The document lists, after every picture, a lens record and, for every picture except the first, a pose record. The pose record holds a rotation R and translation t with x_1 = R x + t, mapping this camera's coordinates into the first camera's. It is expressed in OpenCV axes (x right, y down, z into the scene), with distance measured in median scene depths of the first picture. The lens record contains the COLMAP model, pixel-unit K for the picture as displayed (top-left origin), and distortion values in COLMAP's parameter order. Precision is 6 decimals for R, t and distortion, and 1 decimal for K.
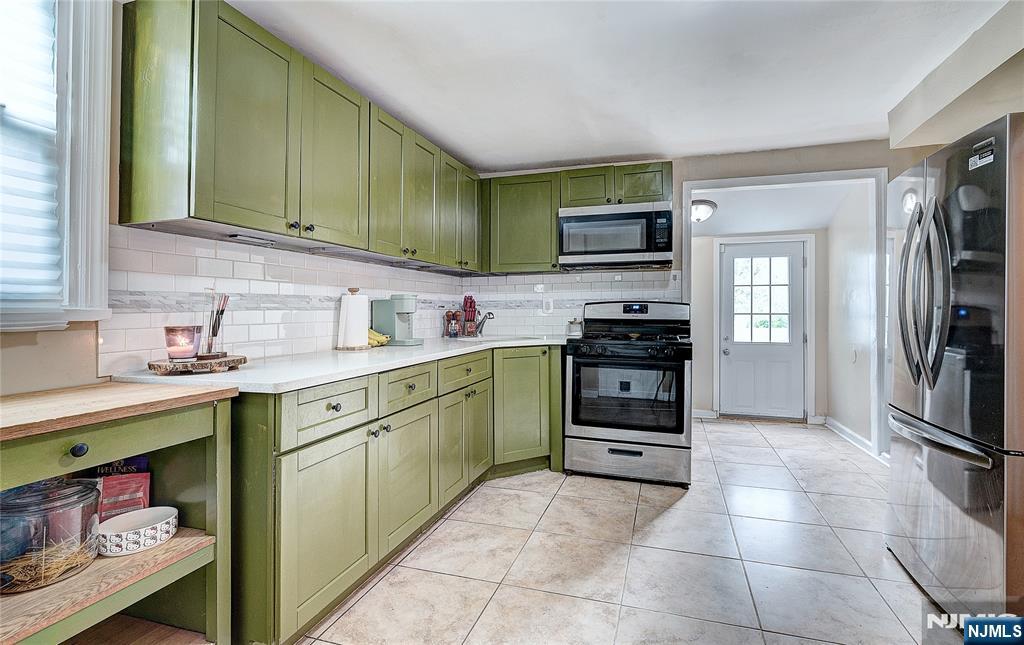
lens RADIAL K [[443.6, 0, 502.4], [0, 443.6, 305.1], [0, 0, 1]] dist [-0.000543, -0.000080]
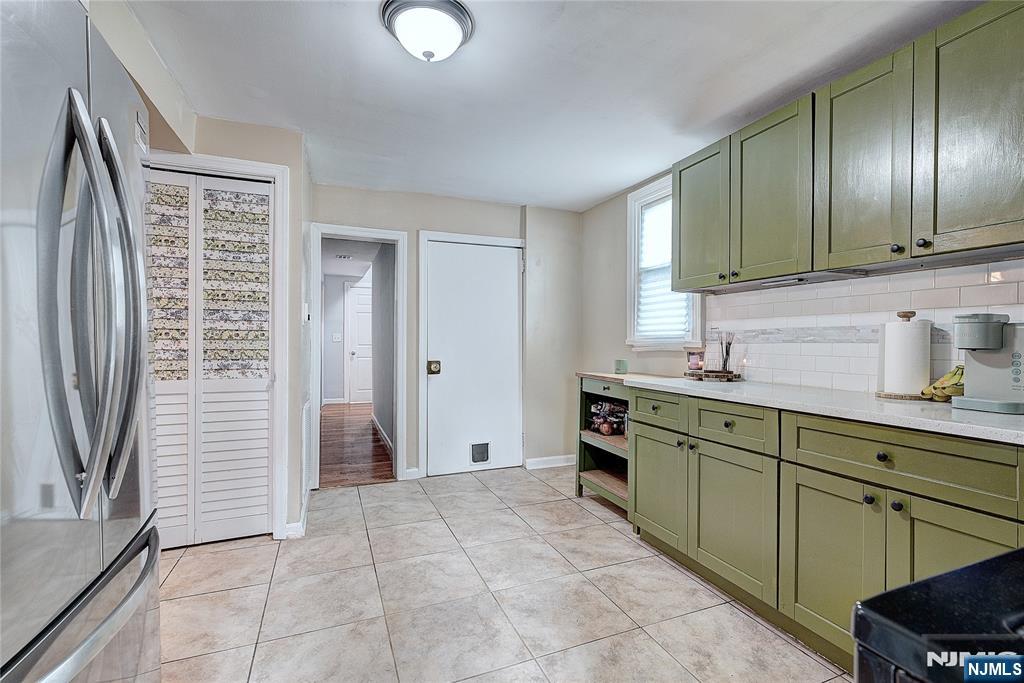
lens RADIAL K [[436.2, 0, 474.4], [0, 436.2, 342.7], [0, 0, 1]] dist [0.000063, -0.001278]
pose [[-0.780731, 0.001321, -0.624866, 0.748863], [0.004441, 0.999984, -0.003435, 0.011575], [0.624852, -0.005457, -0.780724, 1.310908]]
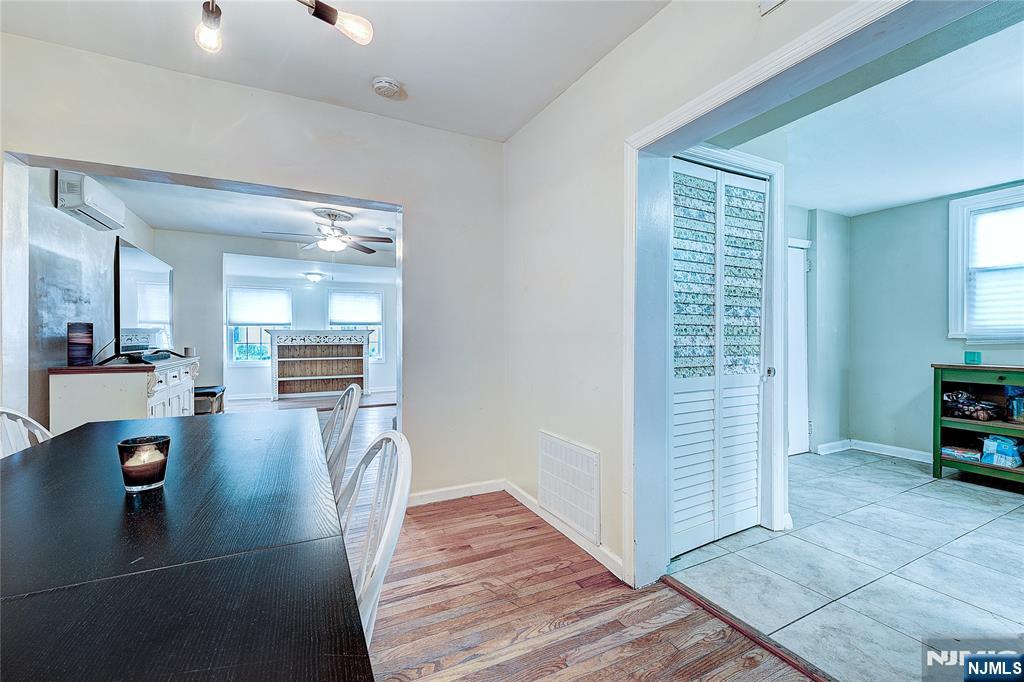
lens RADIAL K [[405.9, 0, 527.3], [0, 405.9, 343.1], [0, 0, 1]] dist [0.017814, 0.000254]
pose [[-0.709481, 0.014192, -0.704581, 1.748574], [0.011657, 0.999897, 0.008402, 0.000505], [0.704628, -0.002252, -0.709573, 0.337134]]
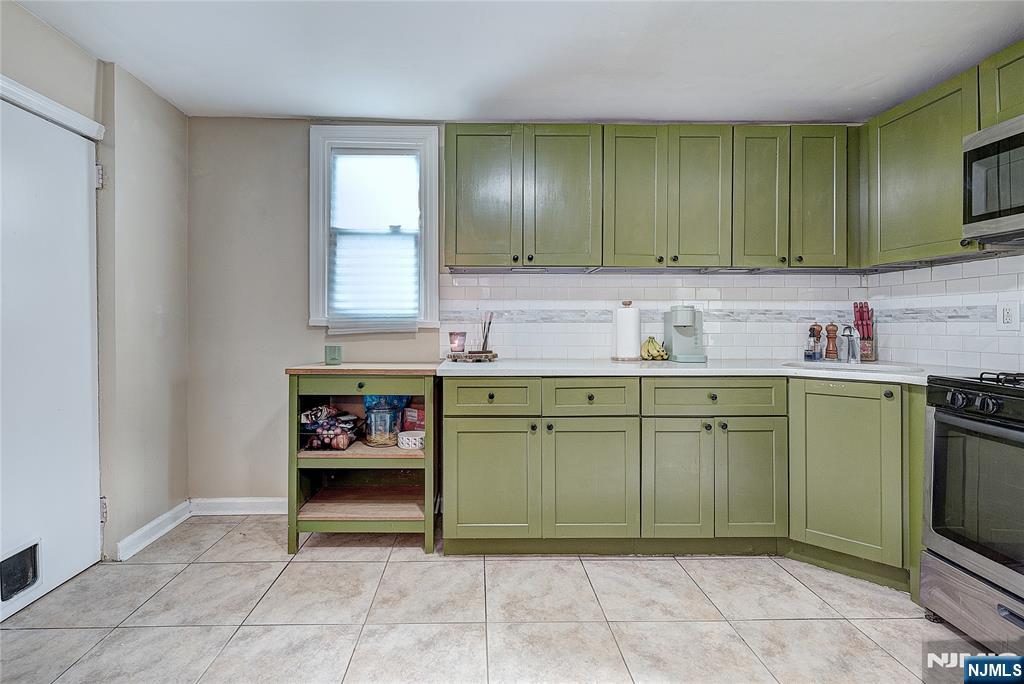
lens RADIAL K [[481.3, 0, 502.3], [0, 481.3, 324.8], [0, 0, 1]] dist [-0.005319, 0.000008]
pose [[0.342151, 0.008324, -0.939608, 0.734397], [0.008409, 0.999894, 0.011920, 0.000485], [0.939608, -0.011980, 0.342044, 0.401084]]
